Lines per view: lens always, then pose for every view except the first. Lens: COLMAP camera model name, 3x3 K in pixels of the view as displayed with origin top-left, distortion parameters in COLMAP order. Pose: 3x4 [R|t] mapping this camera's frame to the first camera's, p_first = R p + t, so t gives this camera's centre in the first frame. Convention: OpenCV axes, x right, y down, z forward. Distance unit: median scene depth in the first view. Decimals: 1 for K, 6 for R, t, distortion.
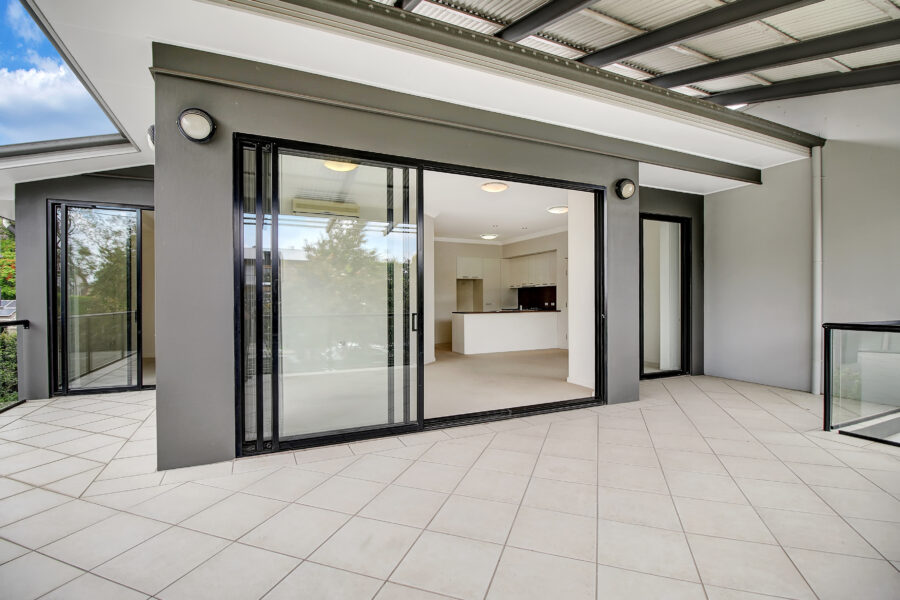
lens RADIAL K [[426.5, 0, 450.0], [0, 426.5, 300.0], [0, 0, 1]] dist [0.001950, 0.000193]
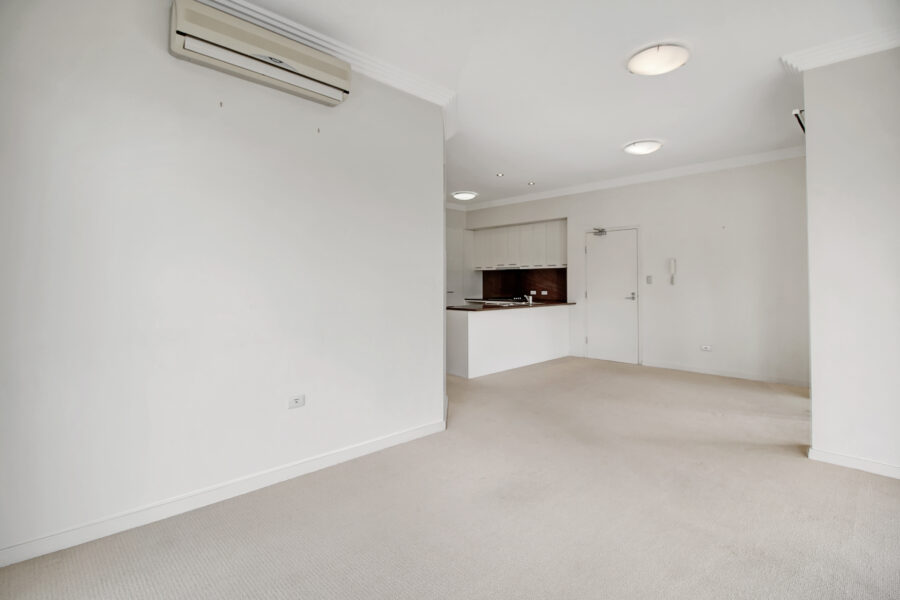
lens RADIAL K [[426.5, 0, 450.0], [0, 426.5, 300.0], [0, 0, 1]] dist [0.001950, 0.000193]
pose [[0.948173, -0.008855, 0.317630, -0.163872], [-0.003708, 0.999235, 0.038927, -0.006954], [-0.317732, -0.038087, 0.947415, 0.377496]]
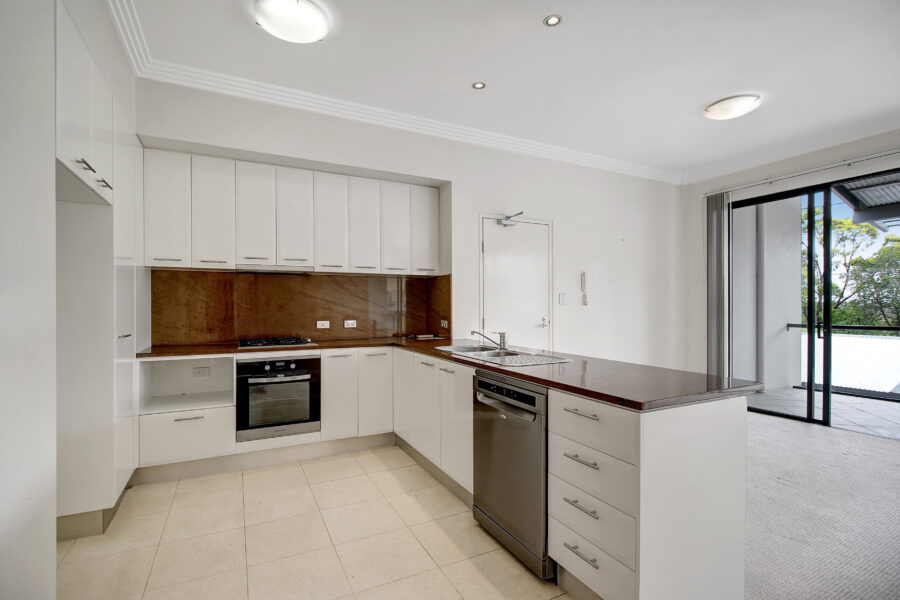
lens RADIAL K [[426.5, 0, 450.0], [0, 426.5, 300.0], [0, 0, 1]] dist [0.001950, 0.000193]
pose [[-0.025057, 0.012033, 0.999614, -0.133815], [0.001379, 0.999927, -0.012003, -0.006918], [-0.999685, 0.001078, -0.025071, 1.003024]]
